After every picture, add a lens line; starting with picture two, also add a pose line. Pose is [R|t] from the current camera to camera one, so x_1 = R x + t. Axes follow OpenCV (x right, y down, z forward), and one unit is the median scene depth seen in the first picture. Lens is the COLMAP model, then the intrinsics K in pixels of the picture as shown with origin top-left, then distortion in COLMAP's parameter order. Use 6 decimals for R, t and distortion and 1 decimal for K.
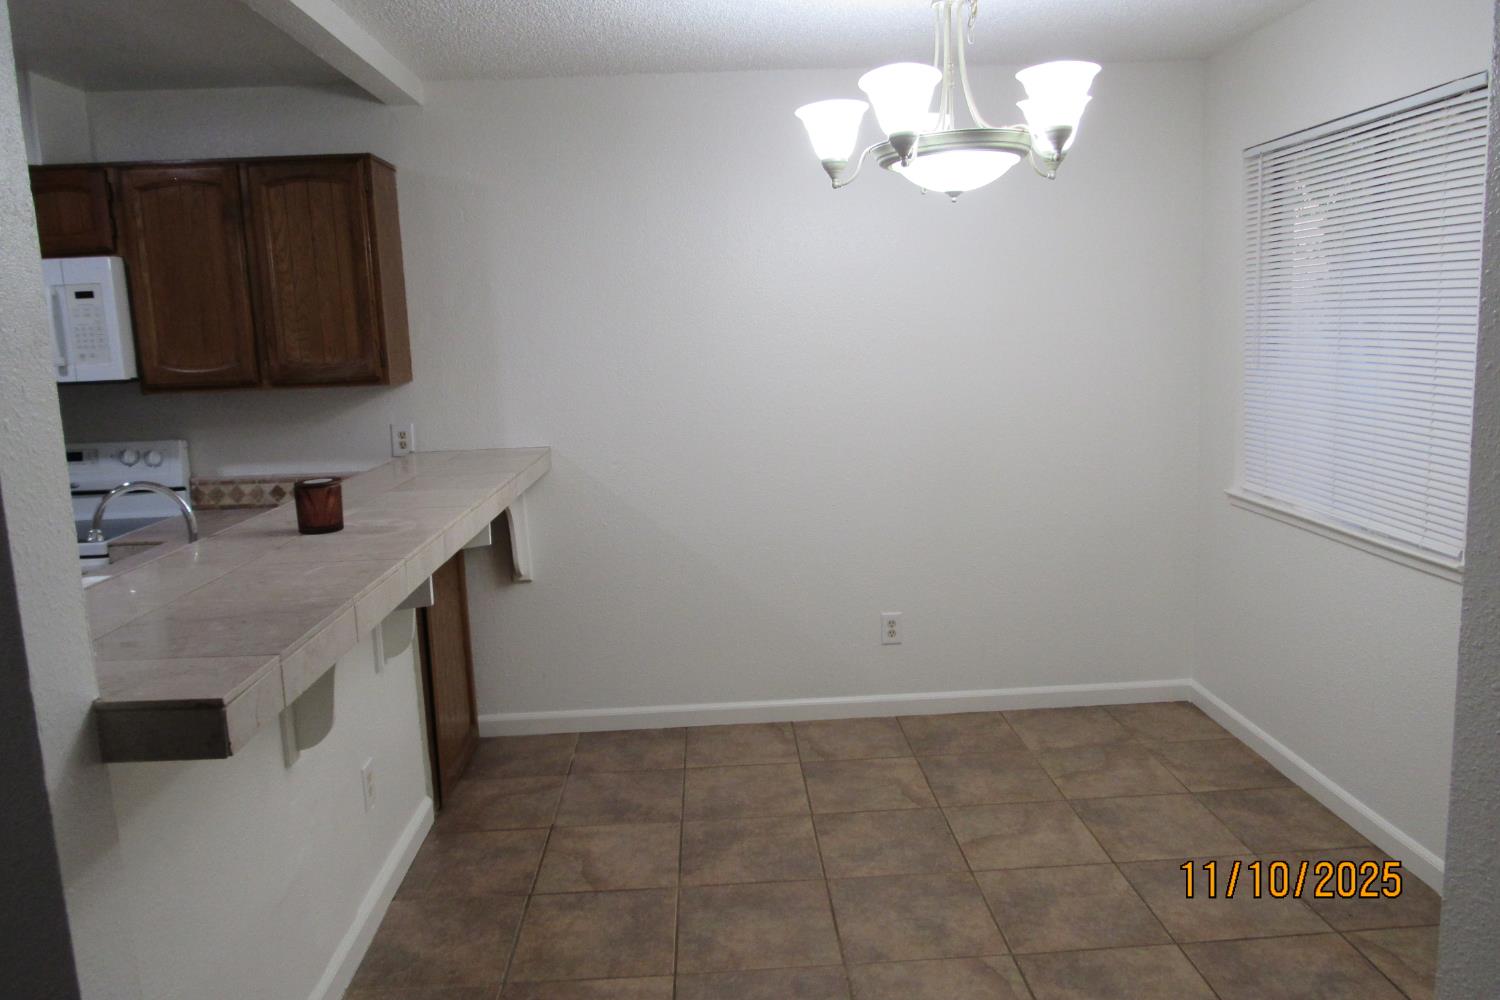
lens RADIAL K [[1038.8, 0, 750.0], [0, 1038.8, 500.0], [0, 0, 1]] dist [-0.032848, -0.000301]
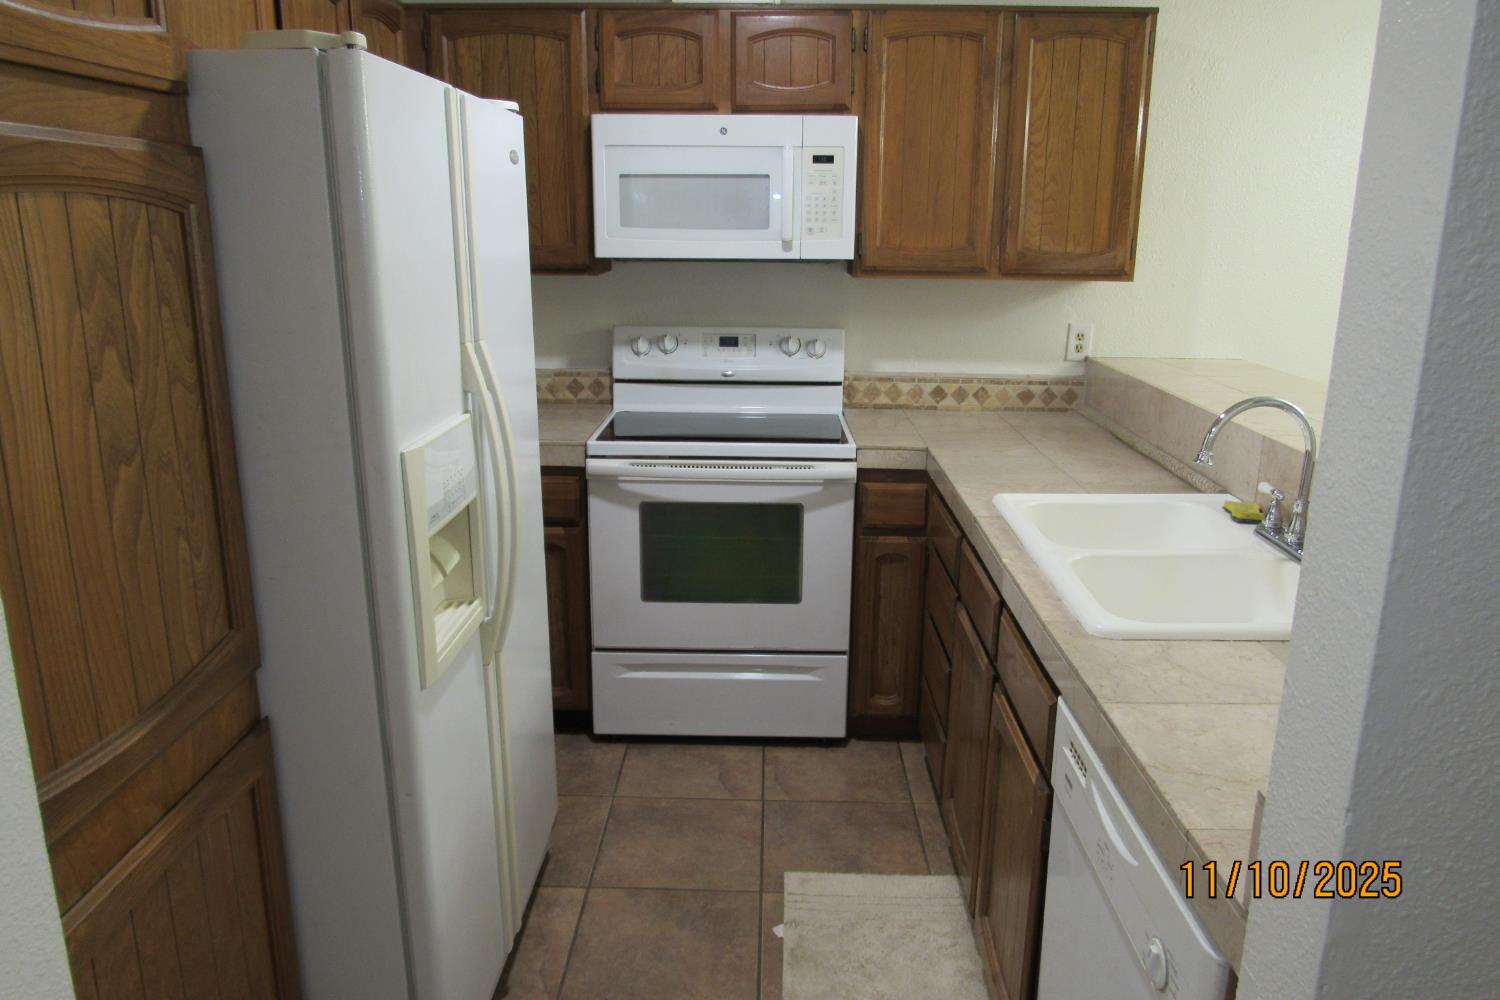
lens RADIAL K [[1085.3, 0, 750.0], [0, 1085.3, 500.0], [0, 0, 1]] dist [-0.011619, -0.000266]
pose [[0.995796, 0.063307, -0.066197, -0.570057], [-0.056964, 0.993971, 0.093682, 0.005966], [0.071728, -0.089518, 0.993399, 0.040246]]
